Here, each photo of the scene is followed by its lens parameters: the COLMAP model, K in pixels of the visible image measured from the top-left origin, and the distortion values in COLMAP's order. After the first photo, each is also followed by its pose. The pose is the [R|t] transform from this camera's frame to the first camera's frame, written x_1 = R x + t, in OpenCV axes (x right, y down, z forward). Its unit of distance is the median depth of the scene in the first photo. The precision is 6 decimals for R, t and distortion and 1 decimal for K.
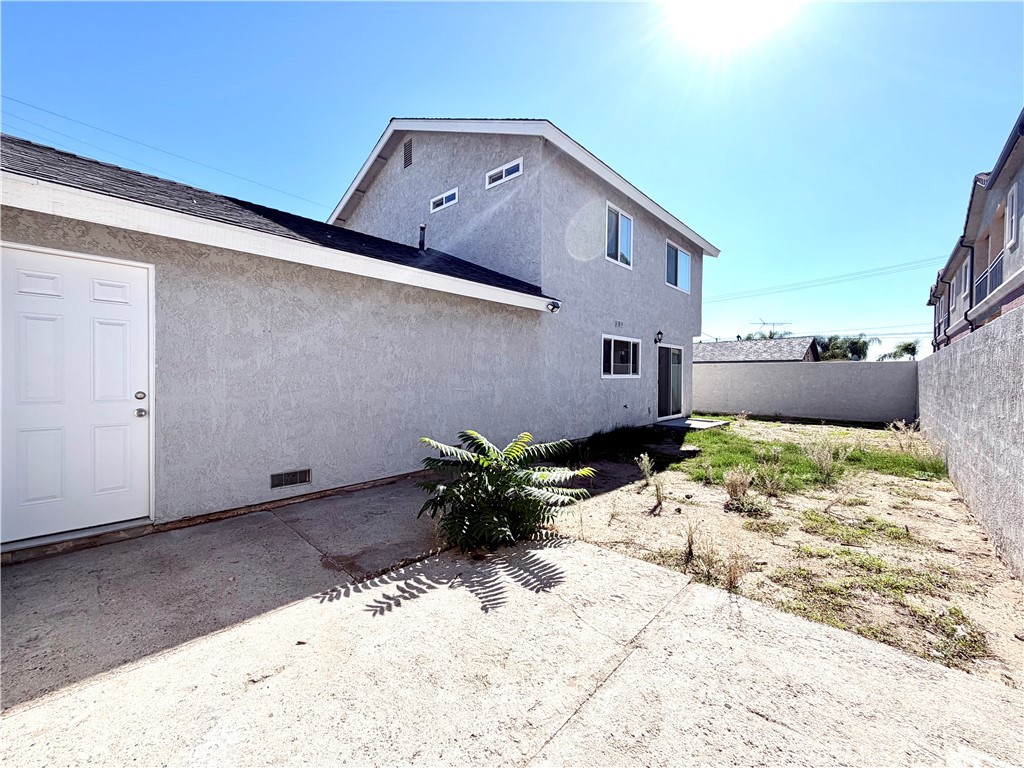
lens RADIAL K [[409.0, 0, 511.7], [0, 409.0, 382.9], [0, 0, 1]] dist [-0.000192, -0.001872]
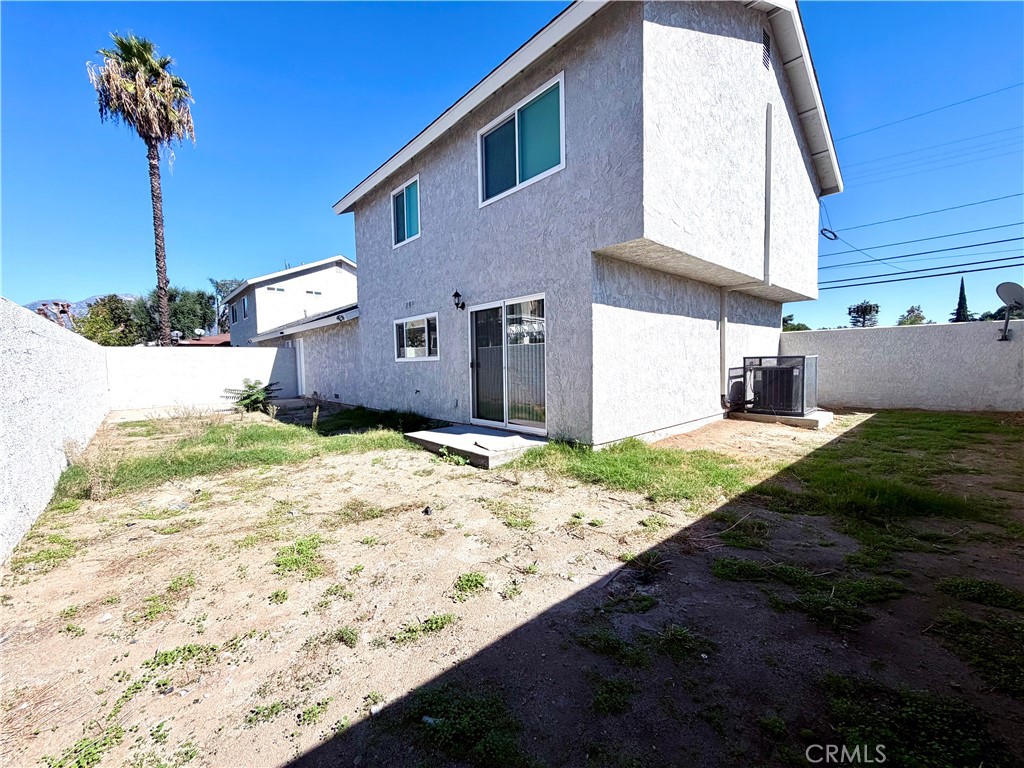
lens RADIAL K [[409.0, 0, 512.0], [0, 409.0, 384.5], [0, 0, 1]] dist [-0.000192, -0.001872]
pose [[-0.085588, 0.054779, -0.994824, 1.089918], [0.003608, 0.998498, 0.054671, -0.007841], [0.996324, 0.001090, -0.085657, 1.195063]]
